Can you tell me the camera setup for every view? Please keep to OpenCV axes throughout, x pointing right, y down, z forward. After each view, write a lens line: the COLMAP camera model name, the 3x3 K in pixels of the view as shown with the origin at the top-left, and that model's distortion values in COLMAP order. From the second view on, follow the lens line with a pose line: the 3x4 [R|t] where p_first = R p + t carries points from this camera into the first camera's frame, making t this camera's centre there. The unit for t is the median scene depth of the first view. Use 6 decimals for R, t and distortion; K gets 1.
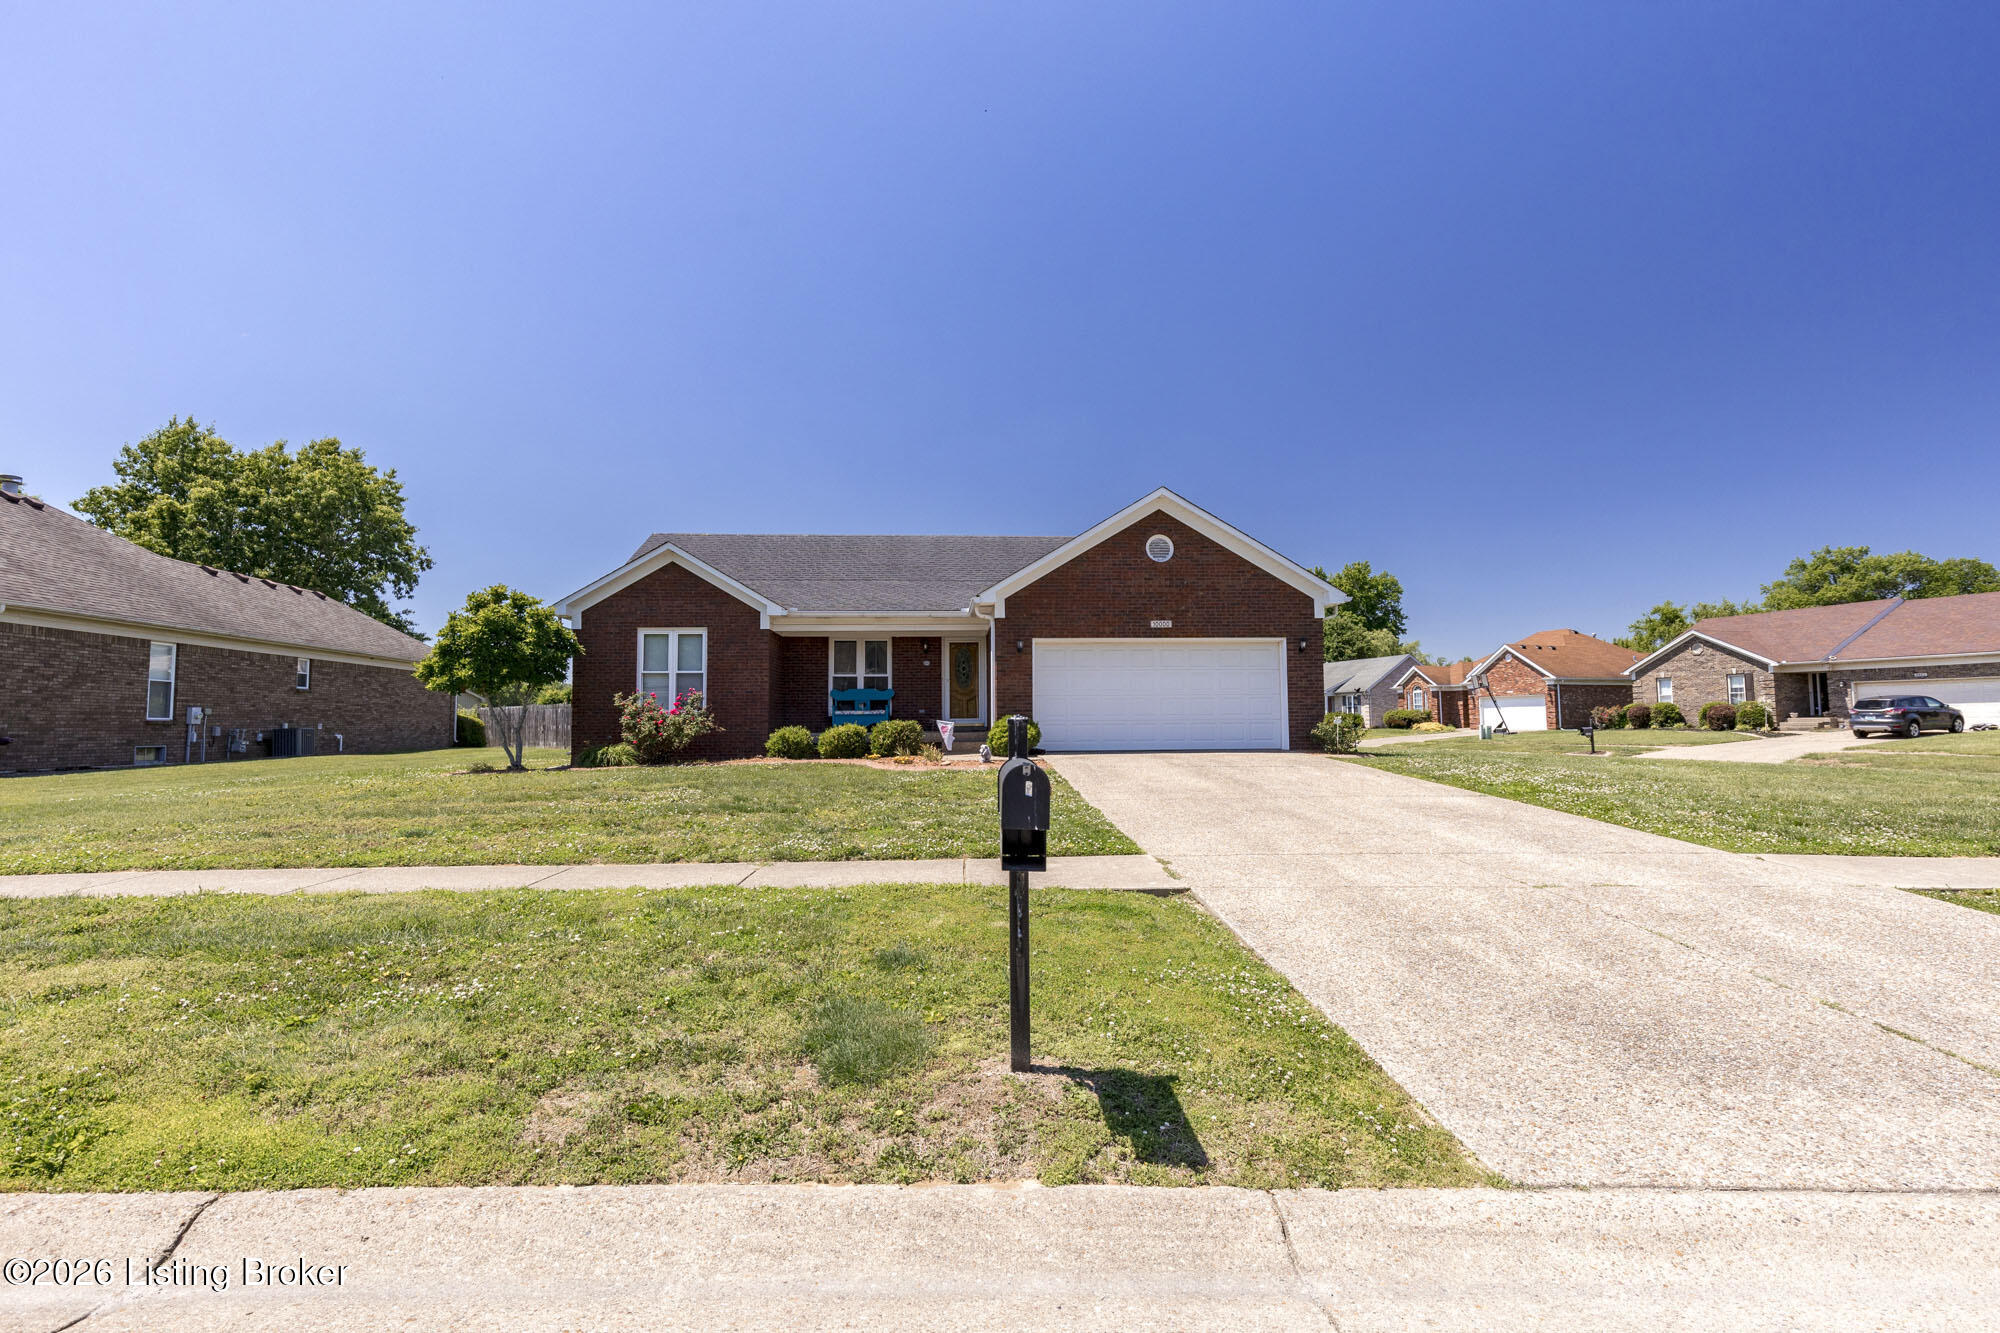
lens RADIAL K [[894.4, 0, 994.7], [0, 894.4, 668.1], [0, 0, 1]] dist [0.004972, 0.000552]
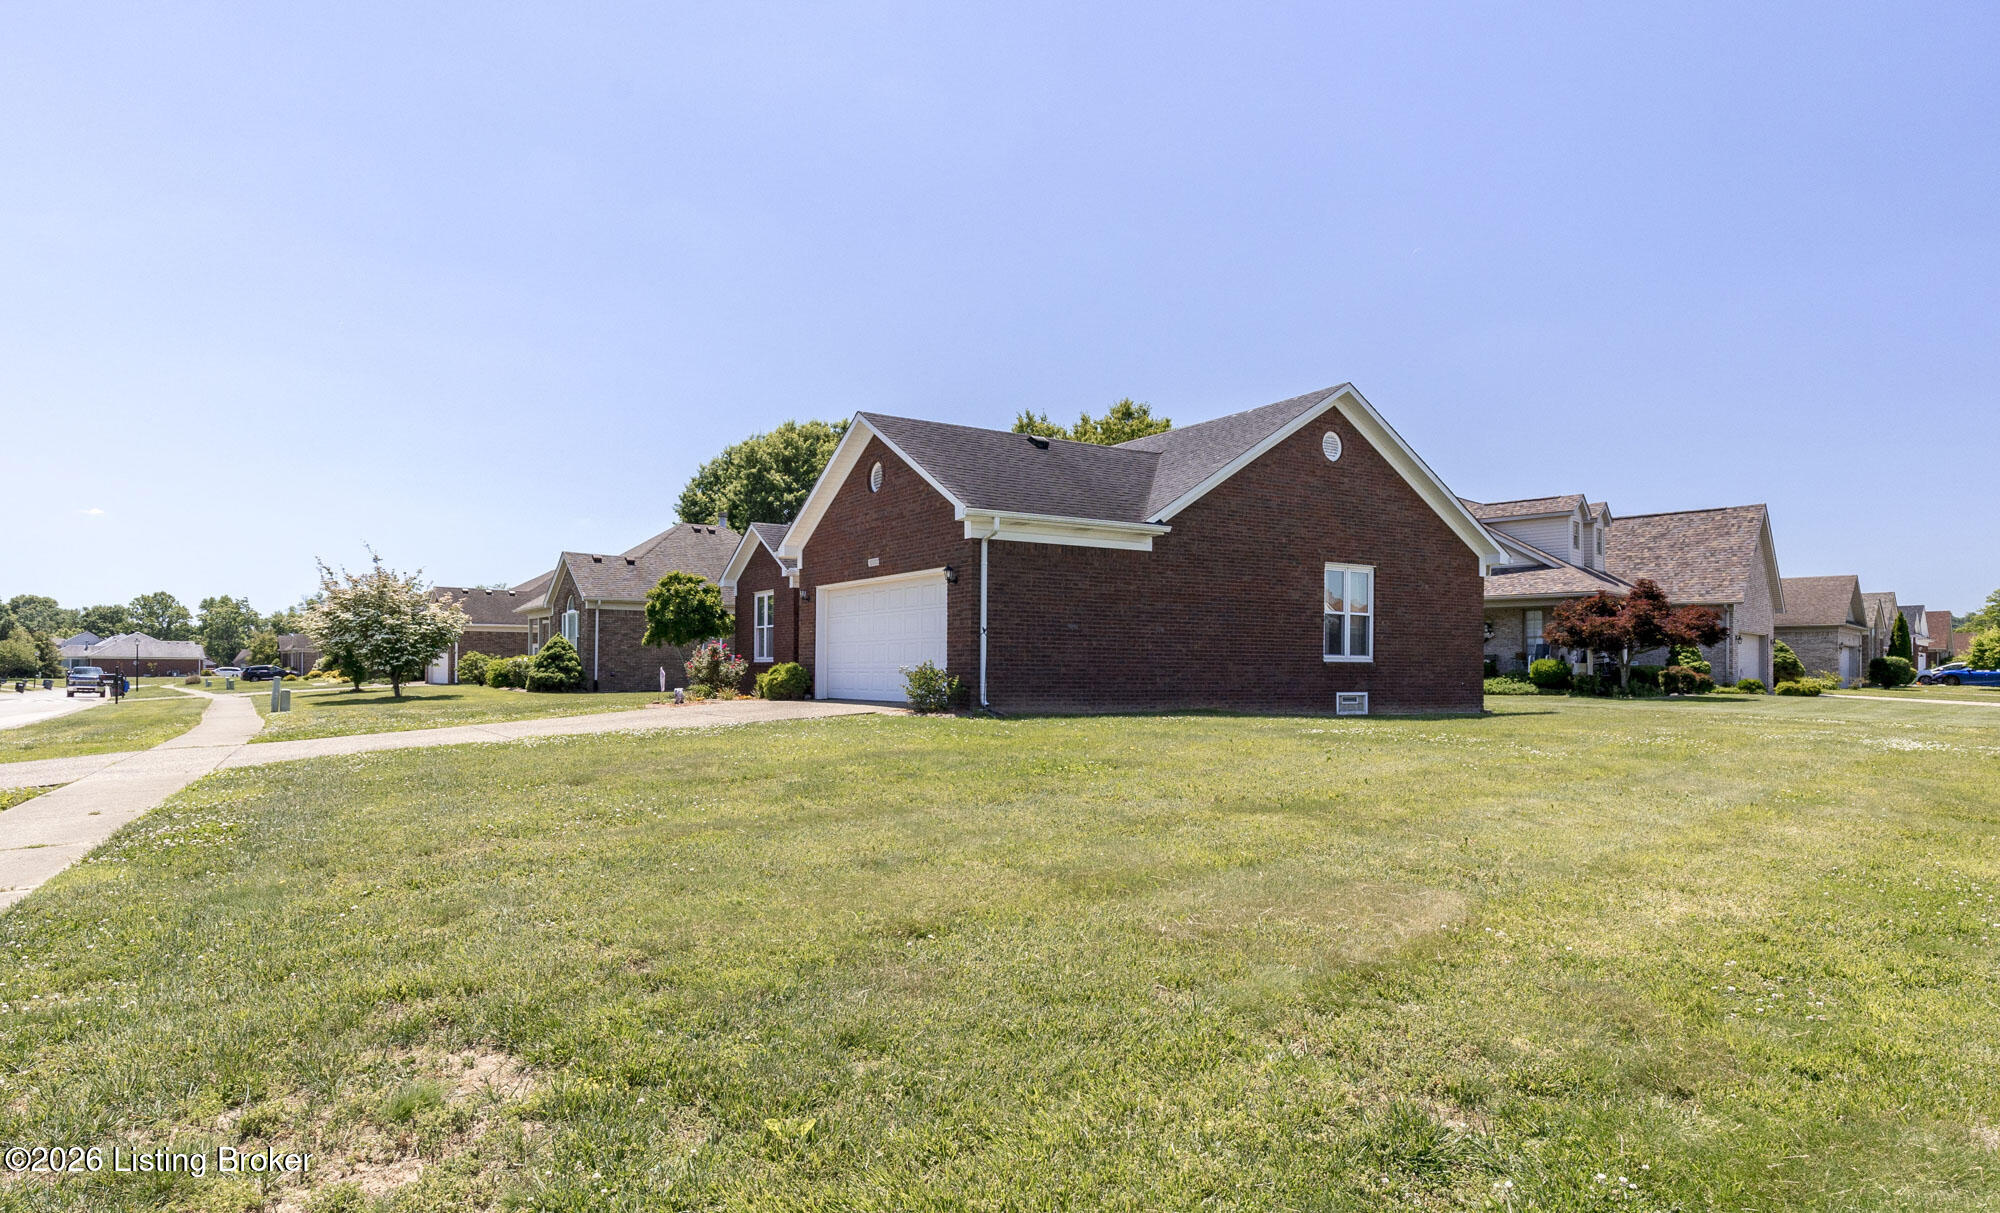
lens RADIAL K [[1133.6, 0, 926.6], [0, 1133.6, 667.3], [0, 0, 1]] dist [0.008506, 0.000386]
pose [[0.450356, 0.007393, -0.892819, 1.153461], [0.048522, 0.998285, 0.032742, 0.020528], [0.891530, -0.058067, 0.449225, 0.488359]]
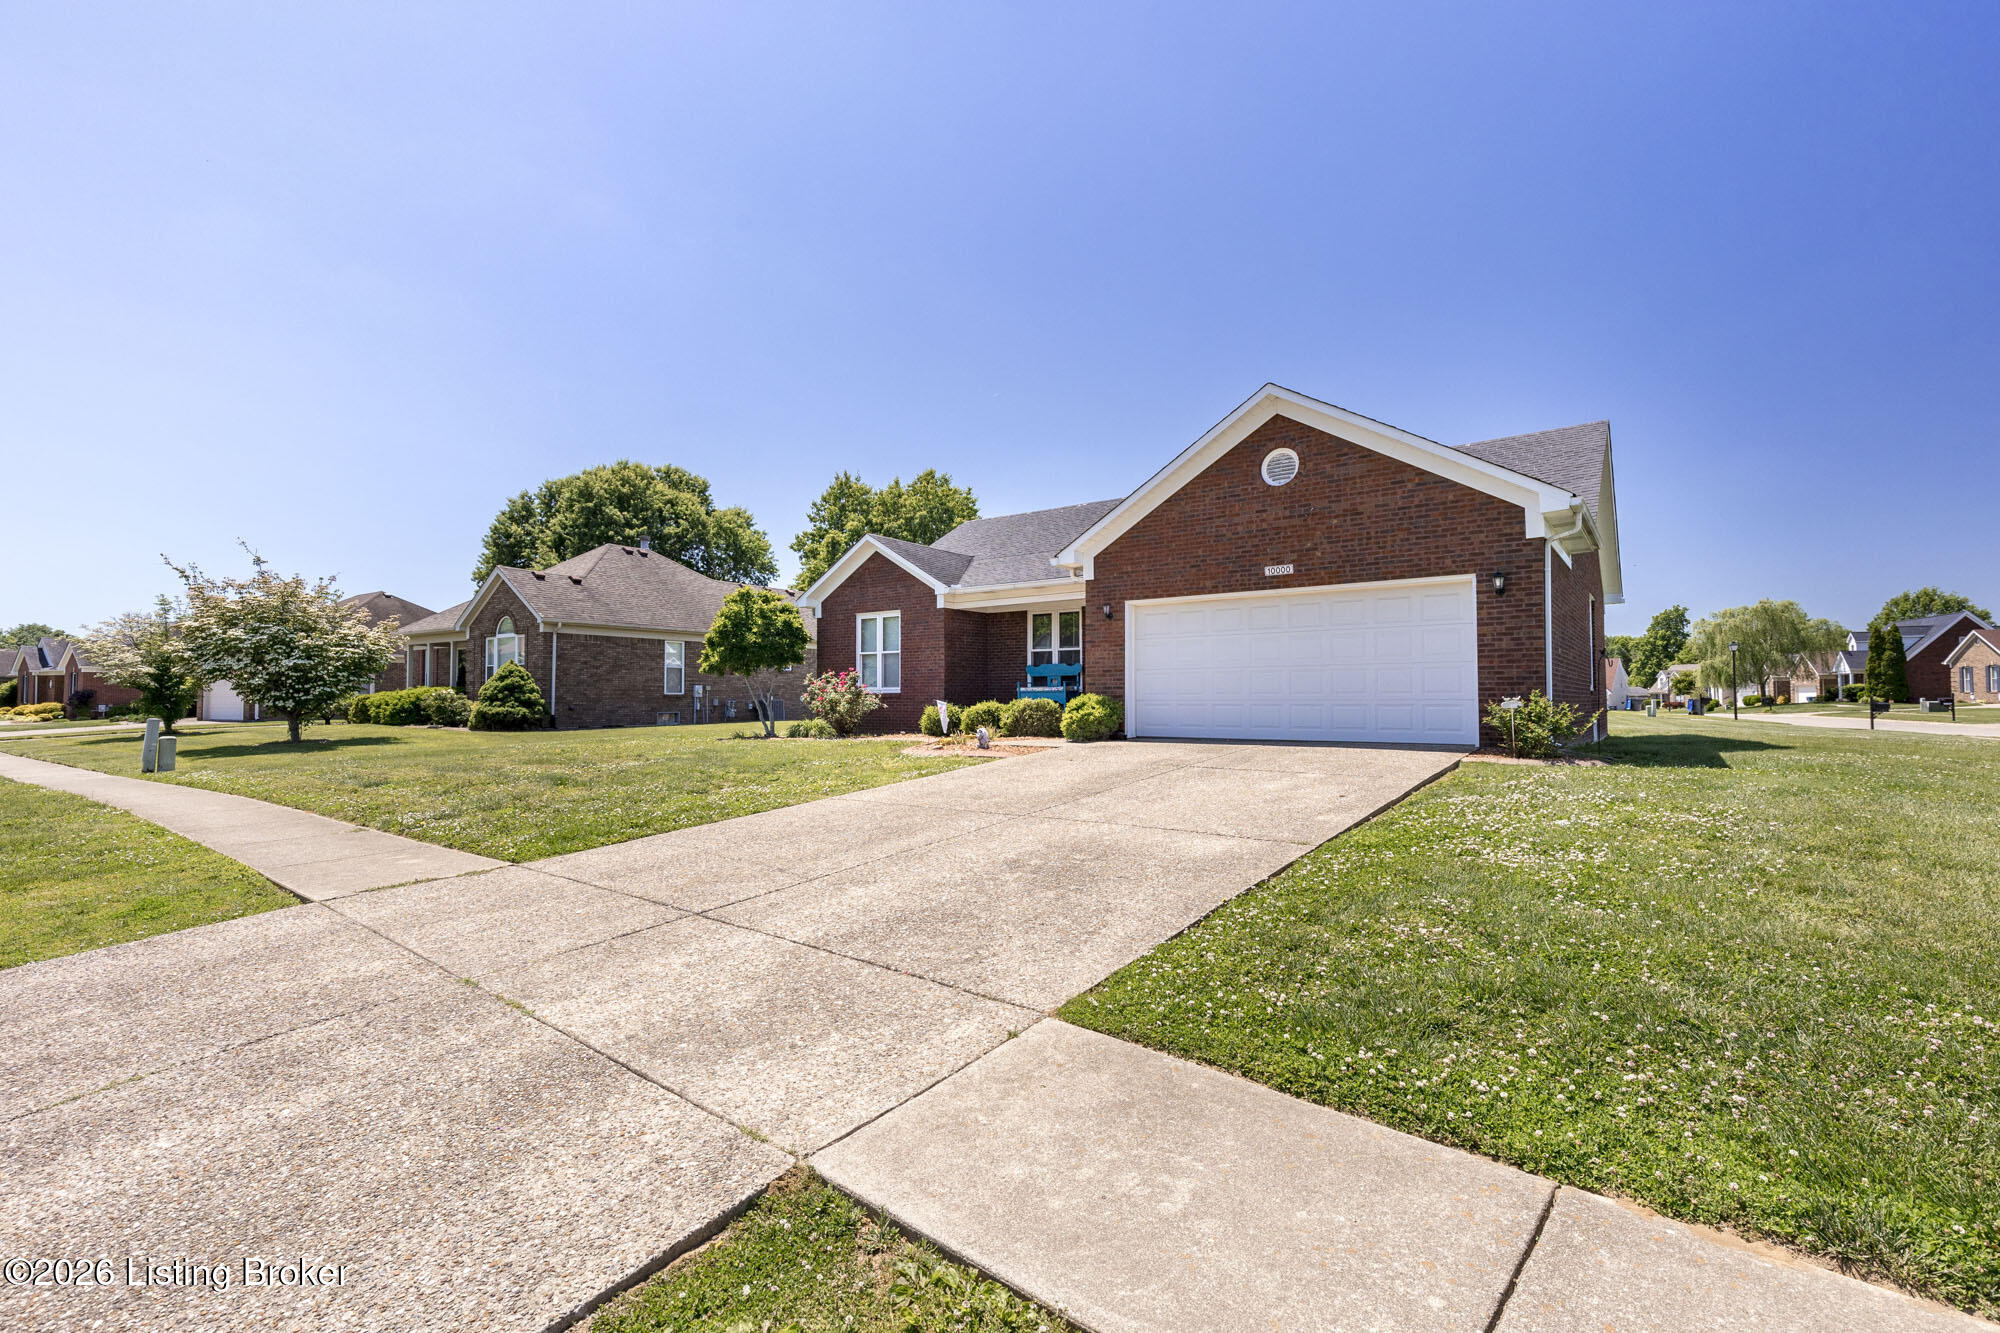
lens RADIAL K [[894.4, 0, 989.4], [0, 894.4, 670.8], [0, 0, 1]] dist [0.004972, 0.000552]
pose [[0.752017, -0.013929, -0.658996, 0.456803], [0.038612, 0.998991, 0.022946, 0.006725], [0.658012, -0.042700, 0.751796, 0.267605]]
